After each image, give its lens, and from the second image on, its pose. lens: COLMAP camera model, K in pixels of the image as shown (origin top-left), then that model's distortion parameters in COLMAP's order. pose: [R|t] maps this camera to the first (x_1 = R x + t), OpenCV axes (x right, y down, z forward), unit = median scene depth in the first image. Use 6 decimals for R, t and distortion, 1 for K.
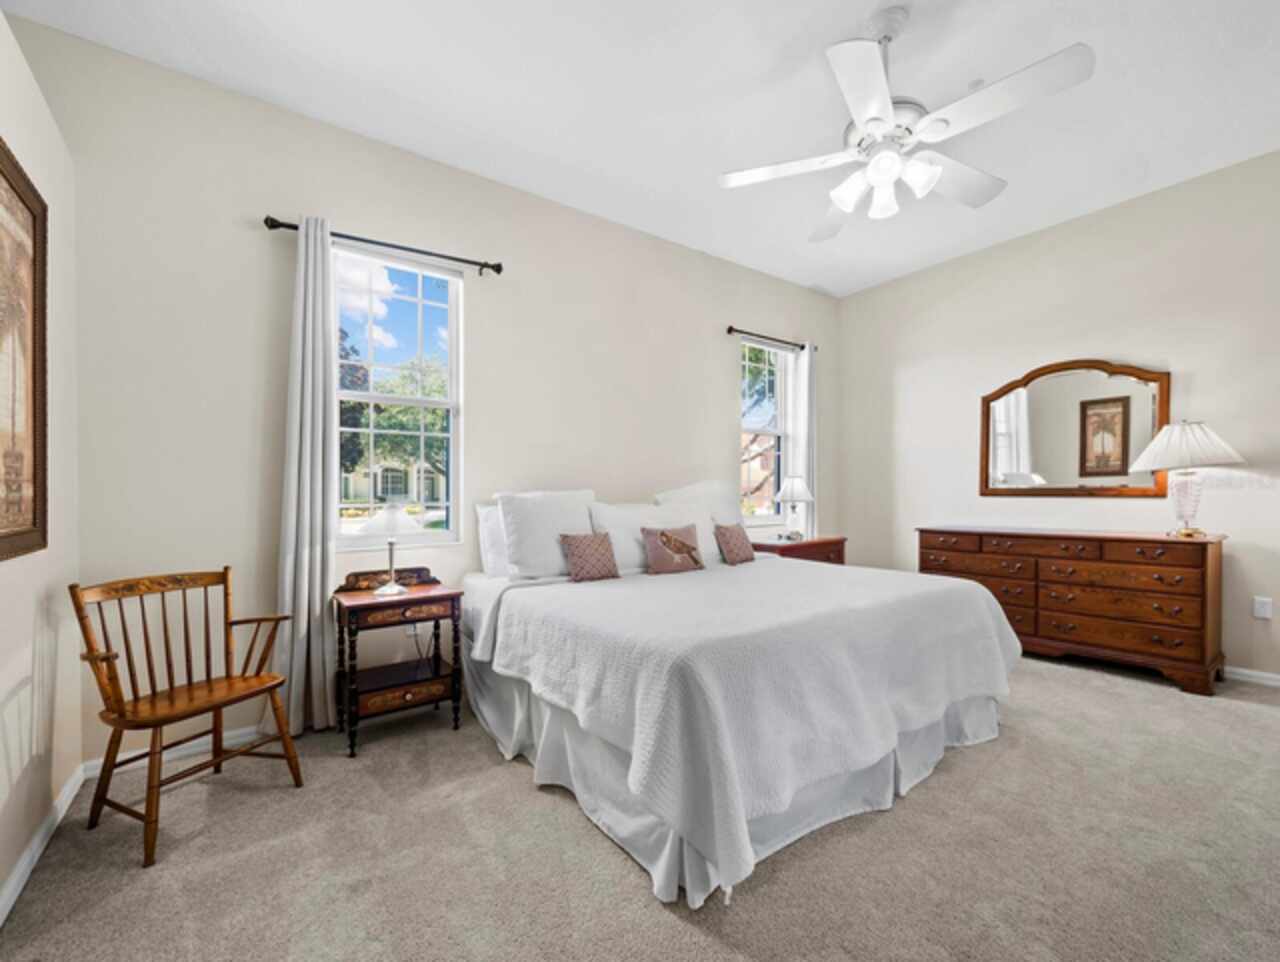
lens RADIAL K [[549.8, 0, 646.2], [0, 549.8, 489.9], [0, 0, 1]] dist [-0.001280, -0.000068]
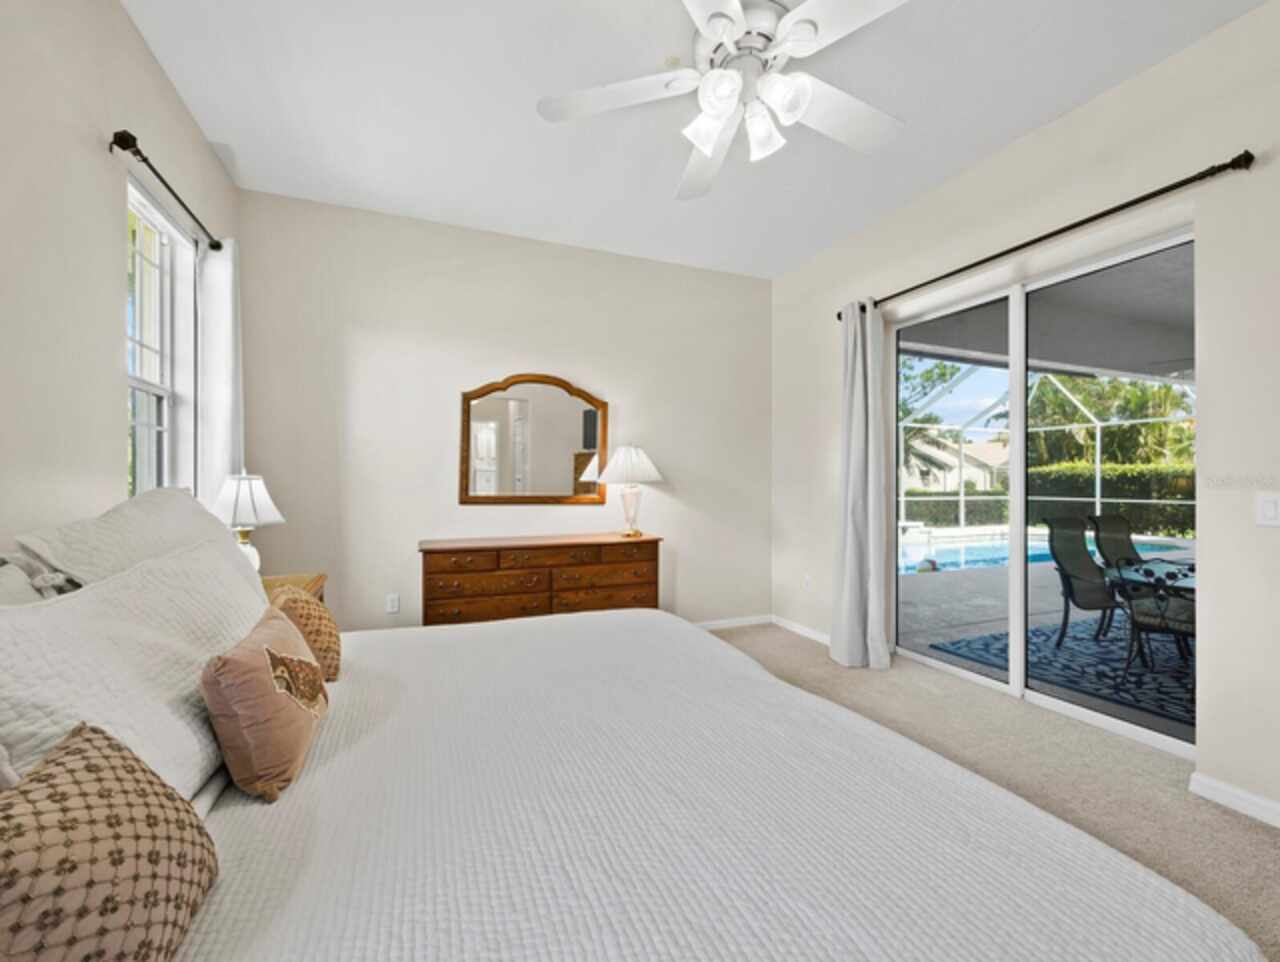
lens RADIAL K [[549.8, 0, 646.2], [0, 549.8, 489.9], [0, 0, 1]] dist [-0.001280, -0.000068]
pose [[0.242730, 0.002470, 0.970091, -0.187623], [-0.011303, 0.999936, 0.000283, -0.017515], [-0.970028, -0.011034, 0.242742, 0.533434]]
